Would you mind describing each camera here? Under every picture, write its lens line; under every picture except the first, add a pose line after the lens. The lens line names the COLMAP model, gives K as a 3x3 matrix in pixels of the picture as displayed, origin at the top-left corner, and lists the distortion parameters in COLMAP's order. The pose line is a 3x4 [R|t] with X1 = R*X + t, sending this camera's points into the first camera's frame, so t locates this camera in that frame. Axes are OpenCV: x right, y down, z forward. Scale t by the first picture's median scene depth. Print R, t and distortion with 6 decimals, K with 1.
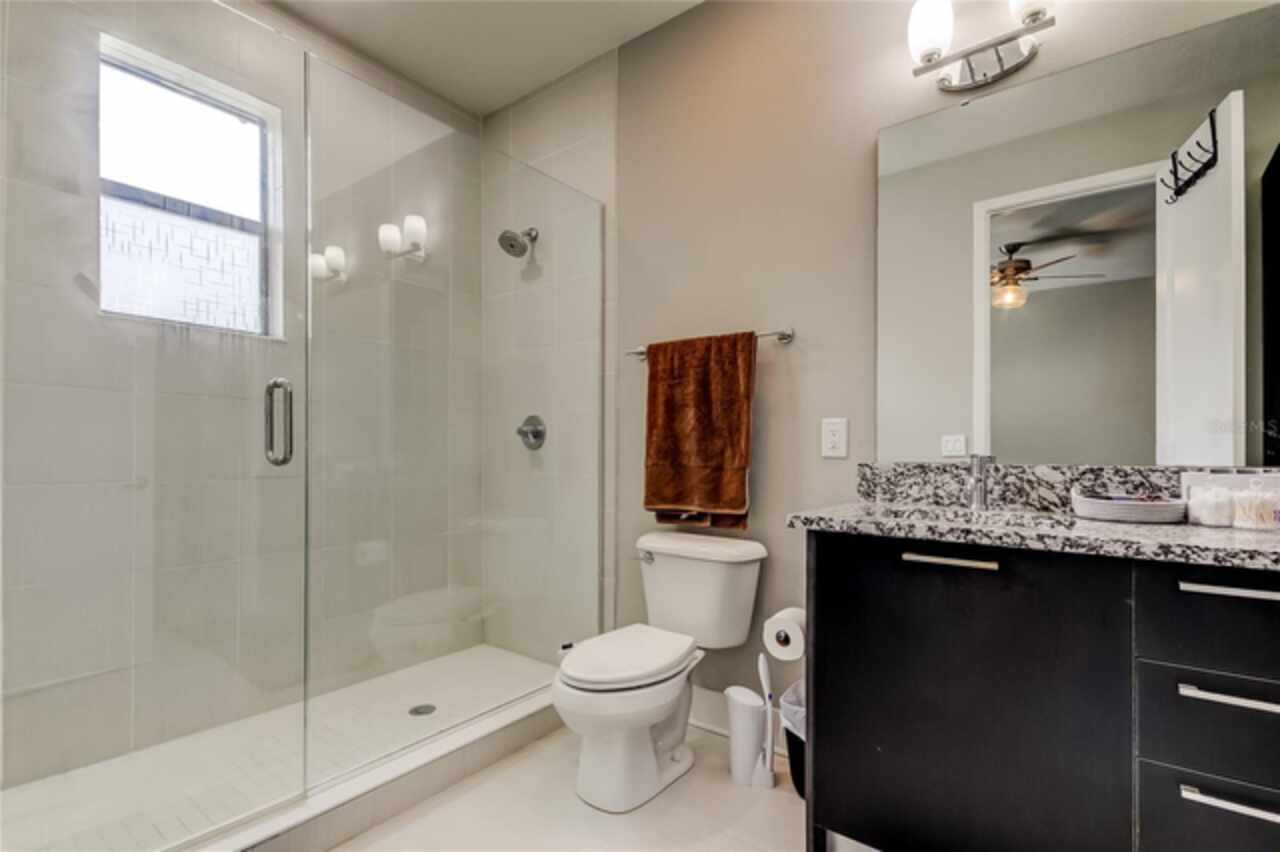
lens RADIAL K [[598.7, 0, 642.9], [0, 598.7, 438.5], [0, 0, 1]] dist [0.037480, -0.000820]
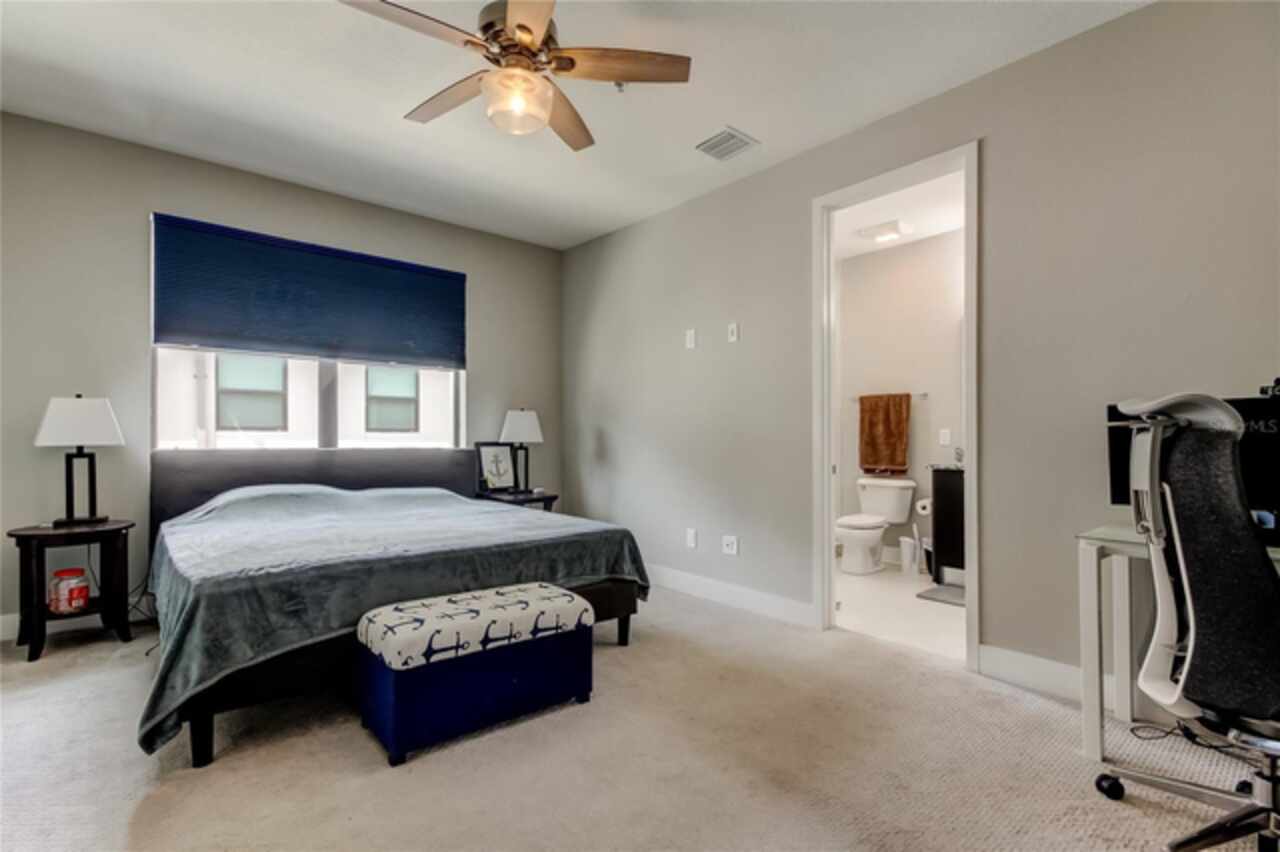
lens RADIAL K [[598.7, 0, 642.9], [0, 598.7, 438.5], [0, 0, 1]] dist [0.037480, -0.000820]
pose [[0.977871, -0.008437, -0.209039, -0.352213], [0.010407, 0.999911, 0.008322, -0.025894], [0.208951, -0.010313, 0.977872, -1.565660]]
